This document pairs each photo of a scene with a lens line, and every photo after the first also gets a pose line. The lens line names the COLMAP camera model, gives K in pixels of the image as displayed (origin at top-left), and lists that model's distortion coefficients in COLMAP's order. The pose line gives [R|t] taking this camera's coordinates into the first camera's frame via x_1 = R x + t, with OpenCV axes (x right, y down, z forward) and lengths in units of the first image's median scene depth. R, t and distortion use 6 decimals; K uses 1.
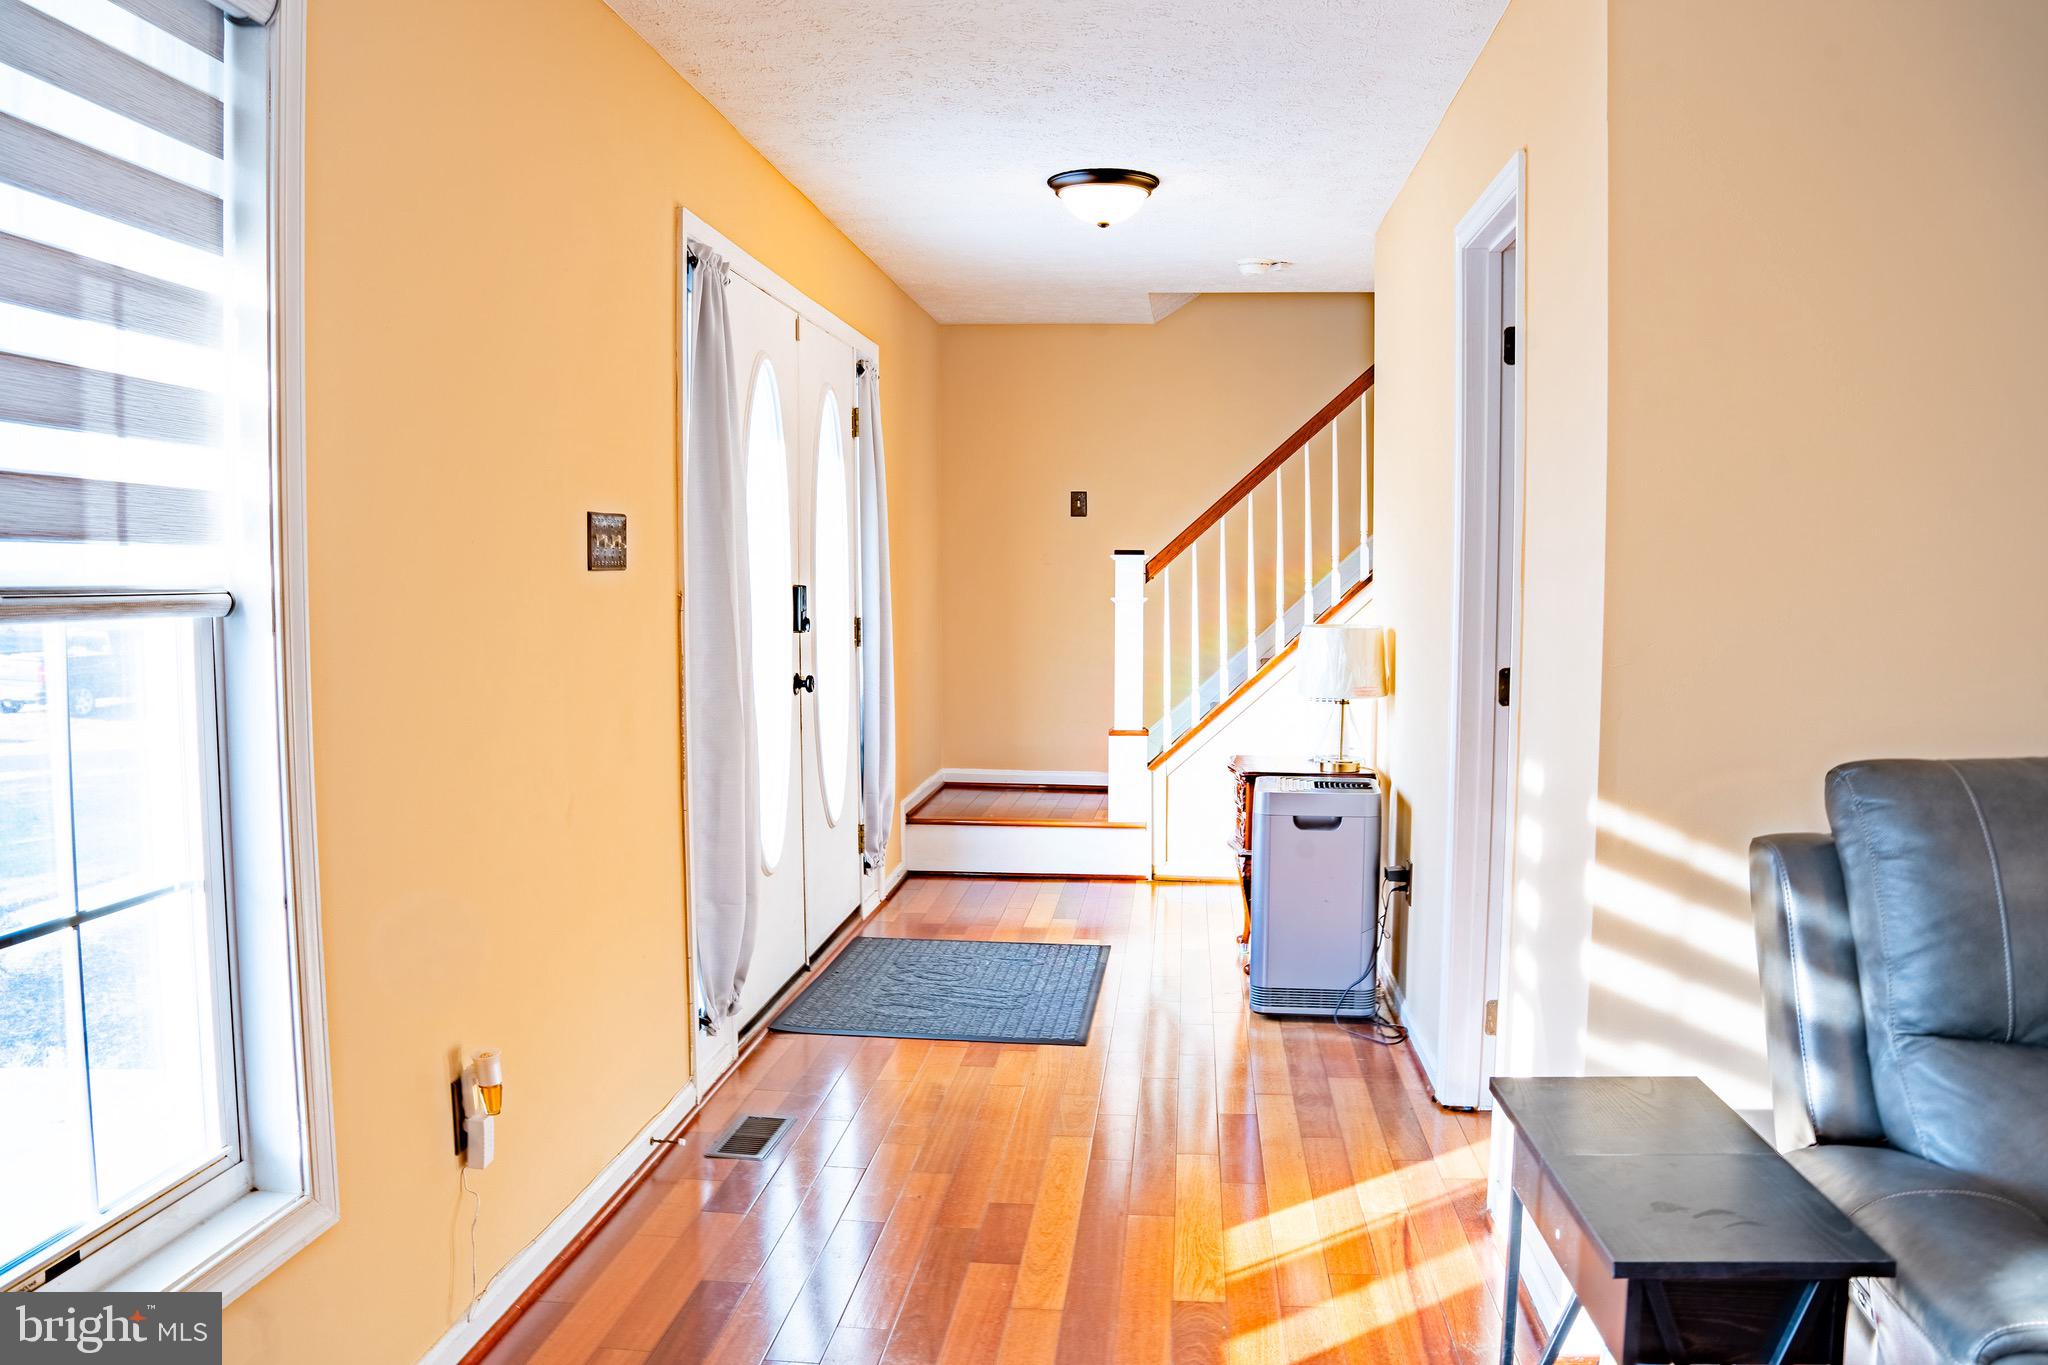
lens RADIAL K [[1624.1, 0, 1025.1], [0, 1624.1, 689.9], [0, 0, 1]] dist [-0.194134, 0.132802]
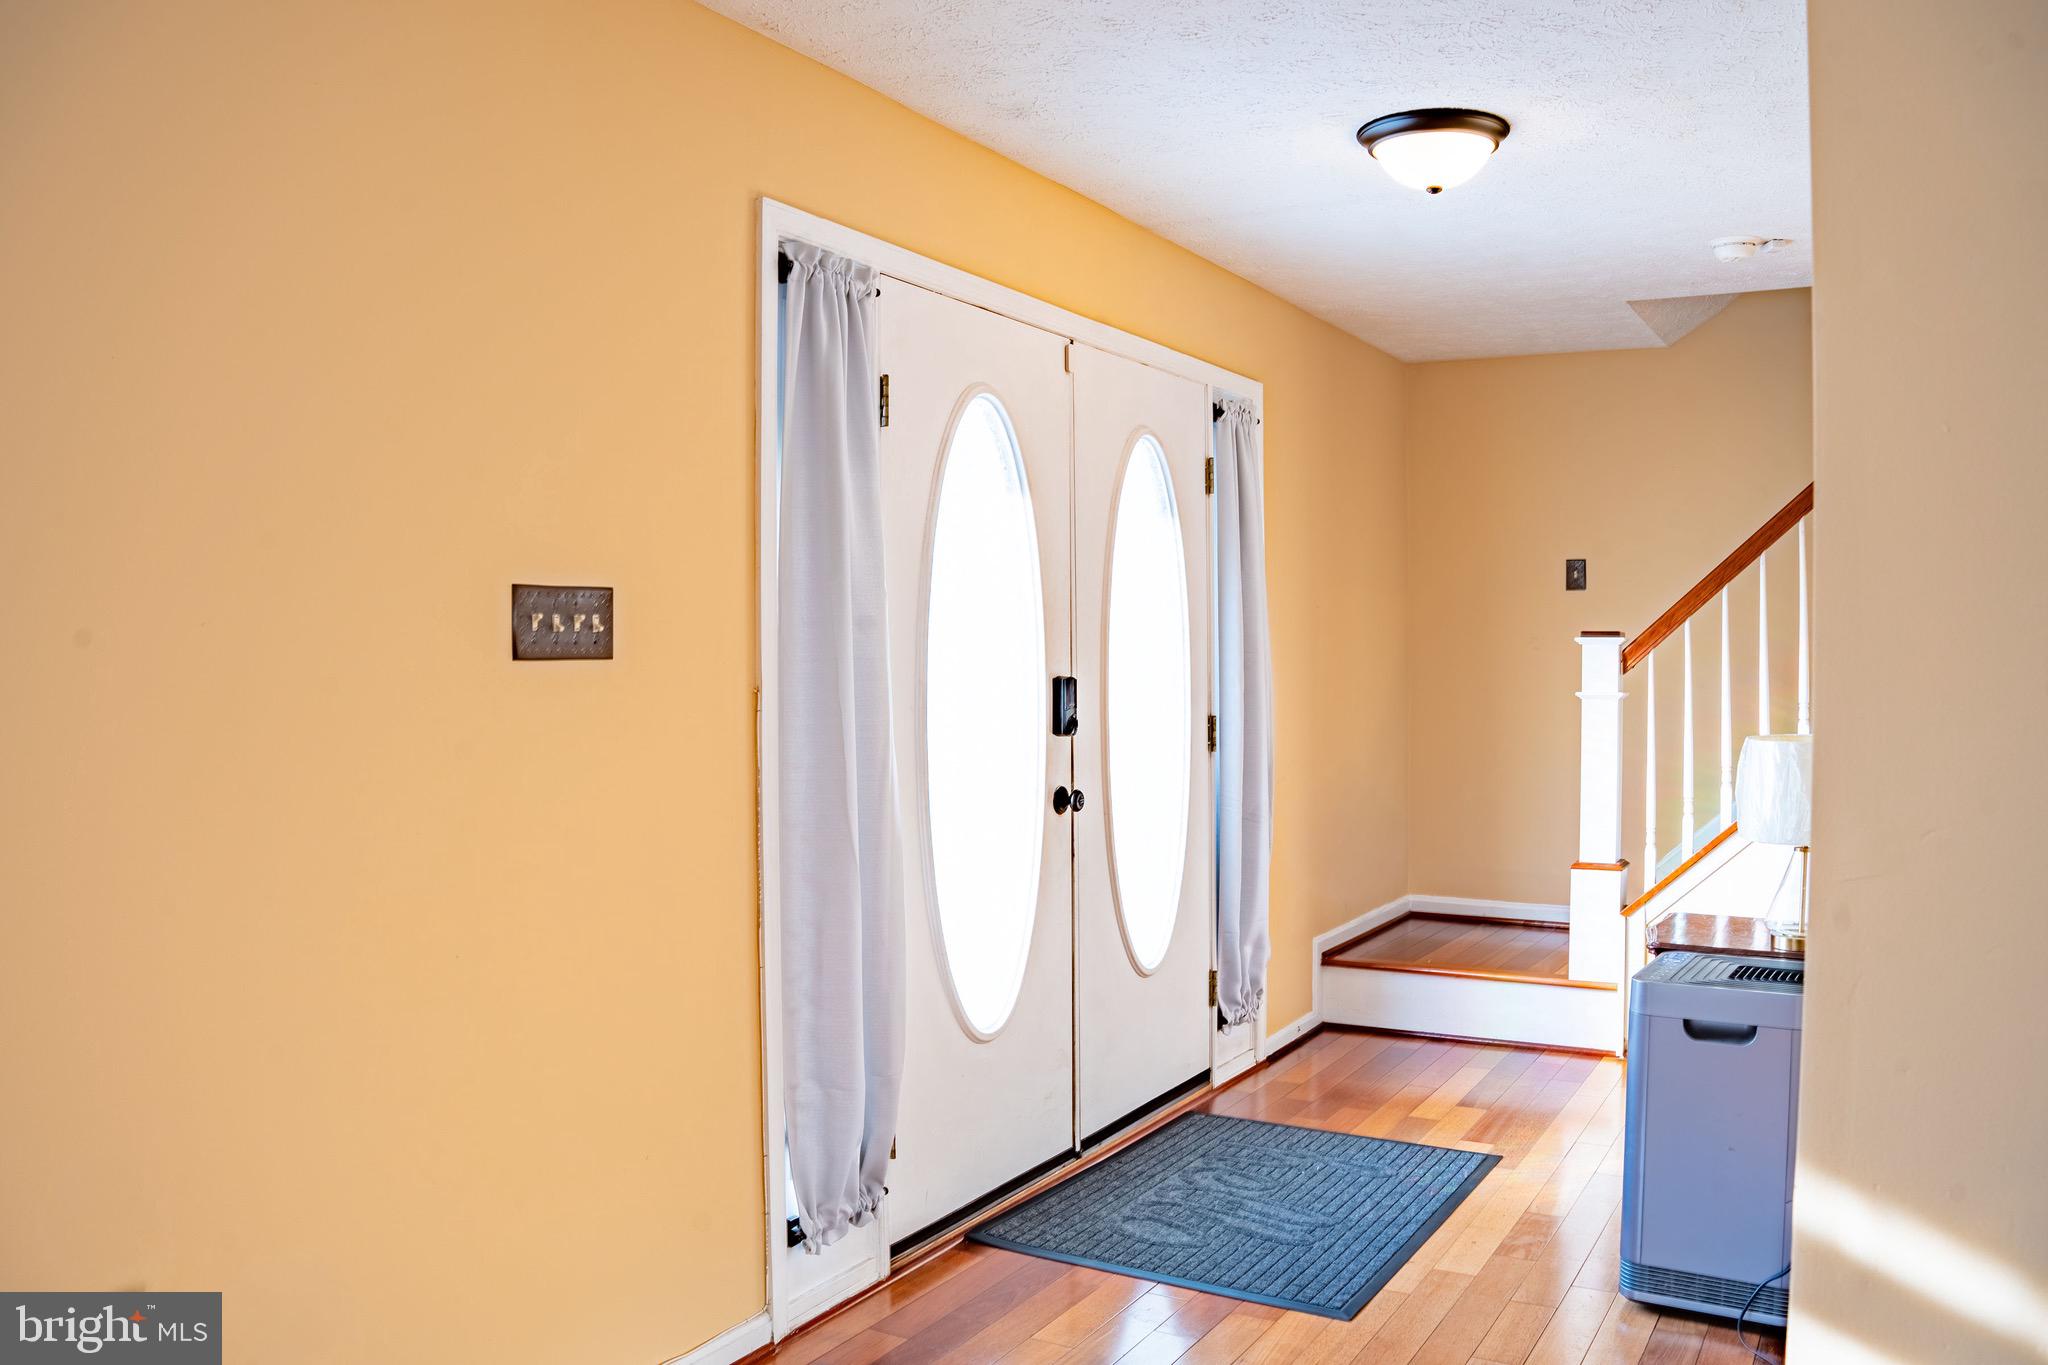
lens RADIAL K [[1624.1, 0, 1025.1], [0, 1624.1, 689.9], [0, 0, 1]] dist [-0.194134, 0.132802]
pose [[0.909825, 0.006228, -0.414945, 0.165227], [-0.027722, 0.998566, -0.045796, -0.019729], [0.414065, 0.053170, 0.908693, 0.248701]]
